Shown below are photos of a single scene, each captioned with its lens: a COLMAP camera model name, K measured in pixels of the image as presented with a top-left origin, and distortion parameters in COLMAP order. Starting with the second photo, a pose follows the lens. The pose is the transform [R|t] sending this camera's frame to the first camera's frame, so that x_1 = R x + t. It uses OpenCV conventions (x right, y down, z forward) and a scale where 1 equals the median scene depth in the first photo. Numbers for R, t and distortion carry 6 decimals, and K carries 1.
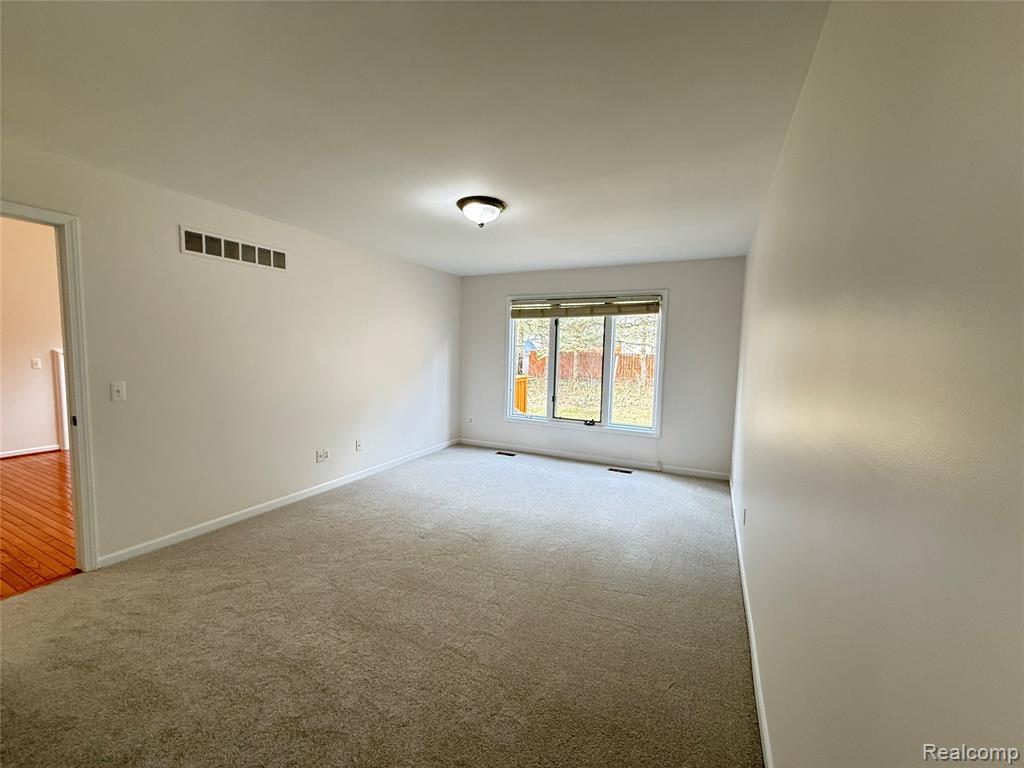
lens RADIAL K [[407.7, 0, 510.3], [0, 407.7, 383.0], [0, 0, 1]] dist [-0.001029, 0.000303]
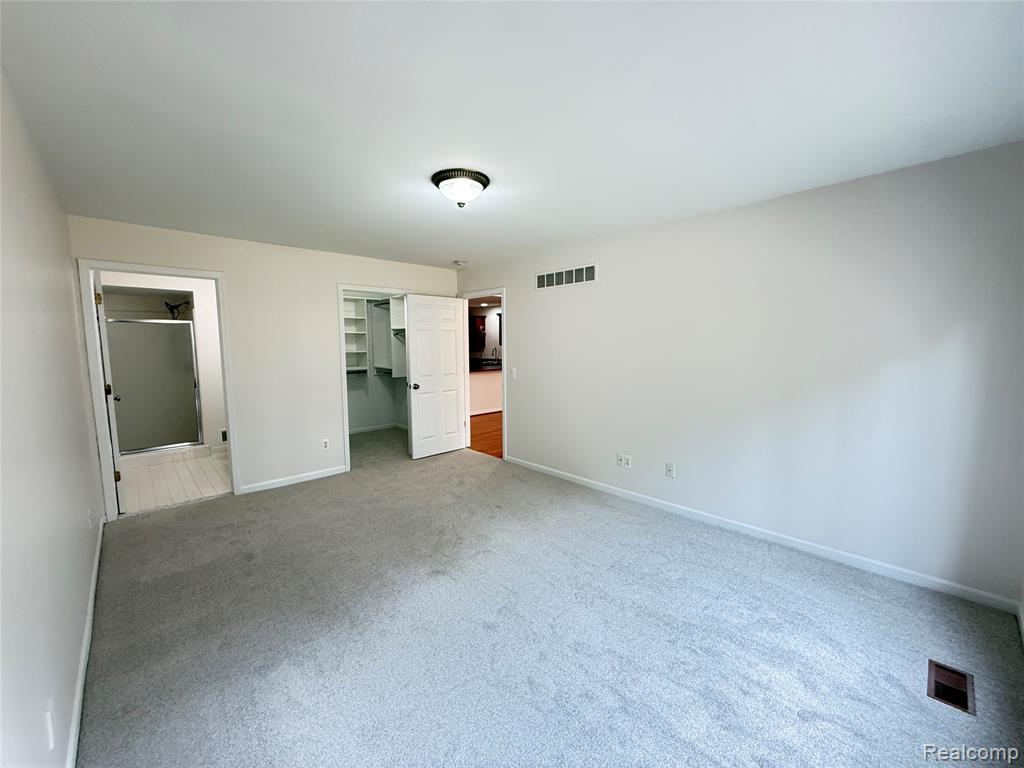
lens RADIAL K [[407.7, 0, 510.3], [0, 407.7, 383.0], [0, 0, 1]] dist [-0.001029, 0.000303]
pose [[-0.352804, 0.070413, -0.933044, 0.412754], [-0.076298, 0.991679, 0.103688, -0.066751], [0.932581, 0.107771, -0.344496, 0.833183]]
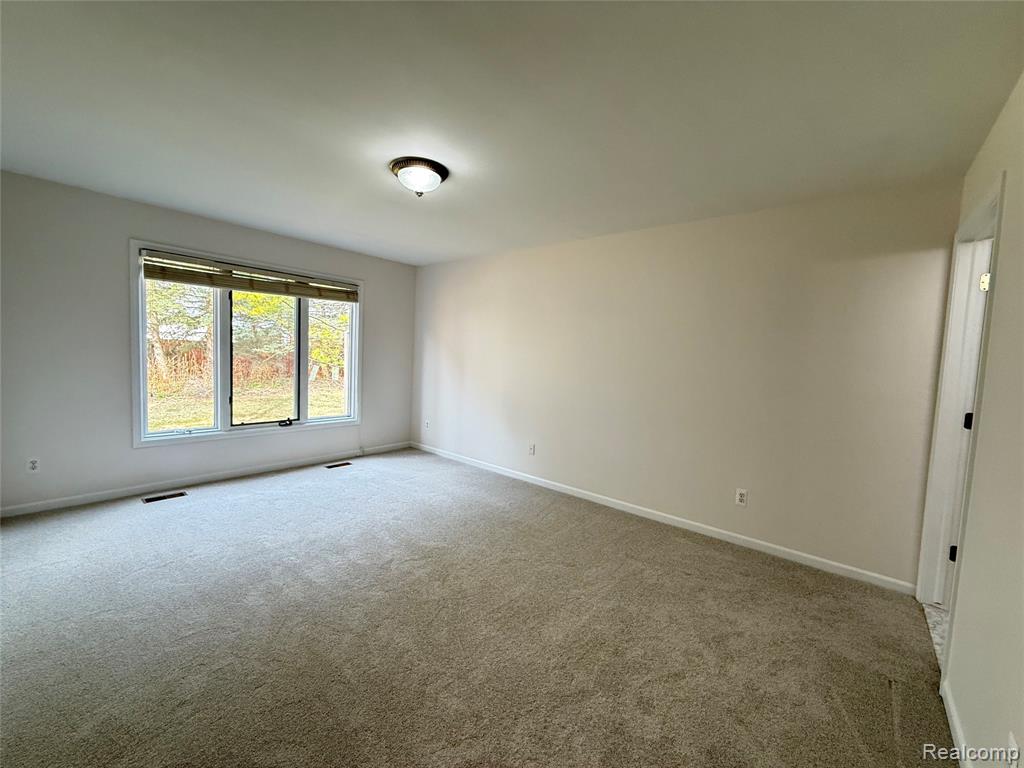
lens RADIAL K [[407.7, 0, 510.3], [0, 407.7, 383.0], [0, 0, 1]] dist [-0.001029, 0.000303]
pose [[0.249190, -0.078254, 0.965288, -0.522163], [0.038664, 0.996739, 0.070822, -0.026871], [-0.967682, 0.019674, 0.251403, 0.361618]]
